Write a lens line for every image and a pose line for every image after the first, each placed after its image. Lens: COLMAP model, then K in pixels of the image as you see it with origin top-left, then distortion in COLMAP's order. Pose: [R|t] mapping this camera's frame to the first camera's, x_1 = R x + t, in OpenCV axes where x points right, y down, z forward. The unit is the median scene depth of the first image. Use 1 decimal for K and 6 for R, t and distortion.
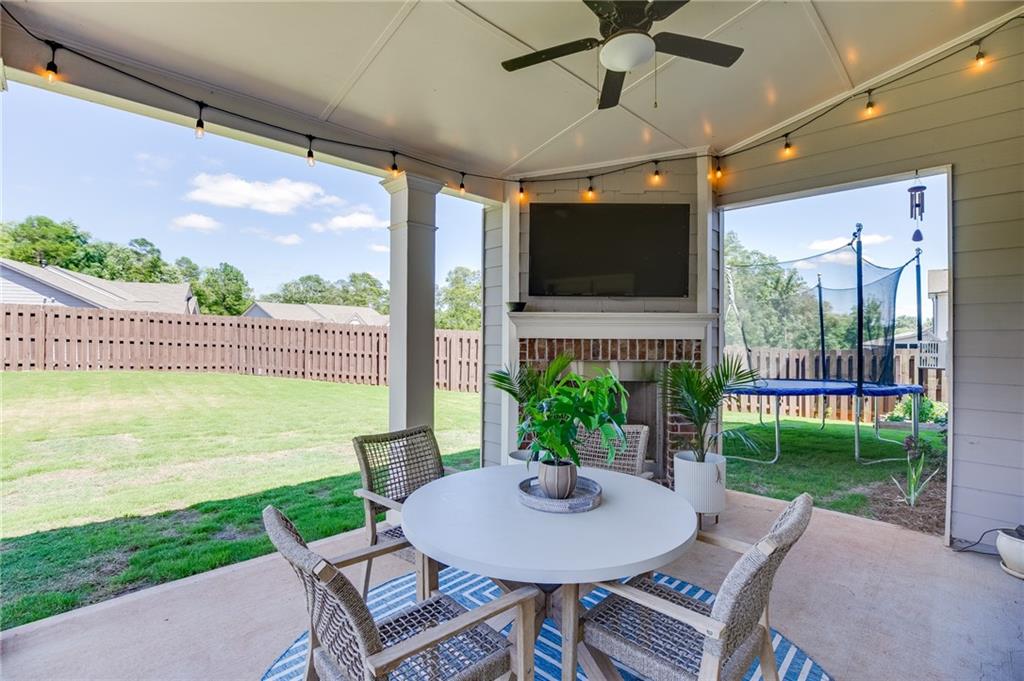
lens RADIAL K [[483.5, 0, 512.8], [0, 483.5, 340.7], [0, 0, 1]] dist [-0.035173, 0.002614]
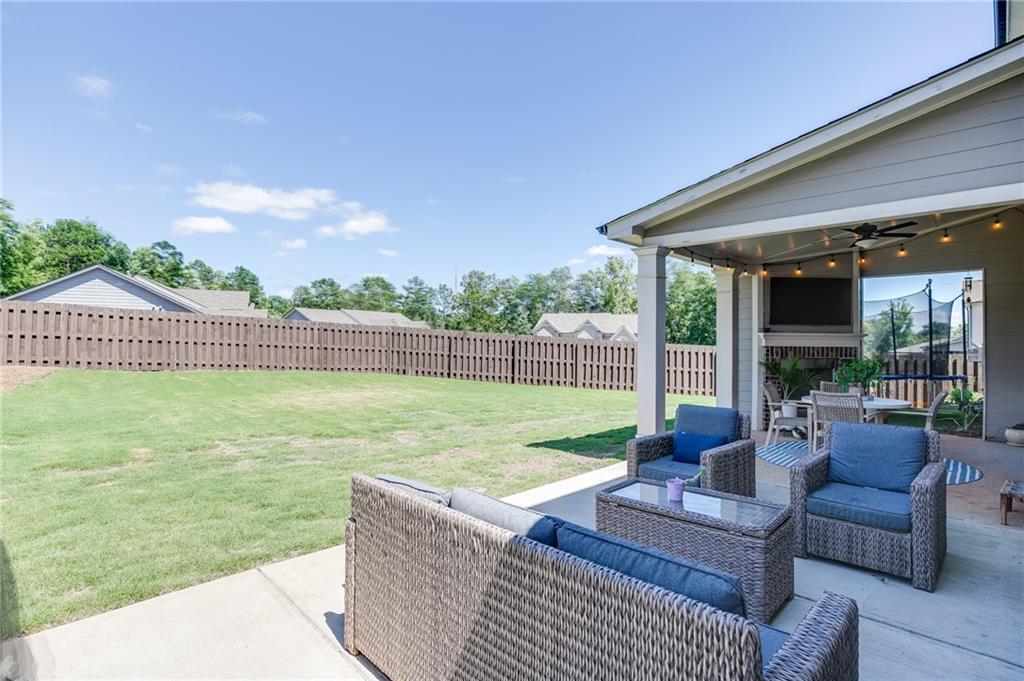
lens RADIAL K [[525.0, 0, 511.8], [0, 525.0, 341.0], [0, 0, 1]] dist [-0.021649, -0.003268]
pose [[0.999971, 0.002874, 0.007098, -0.300897], [-0.002789, 0.999926, -0.011880, 0.000726], [-0.007131, 0.011860, 0.999904, -0.323551]]
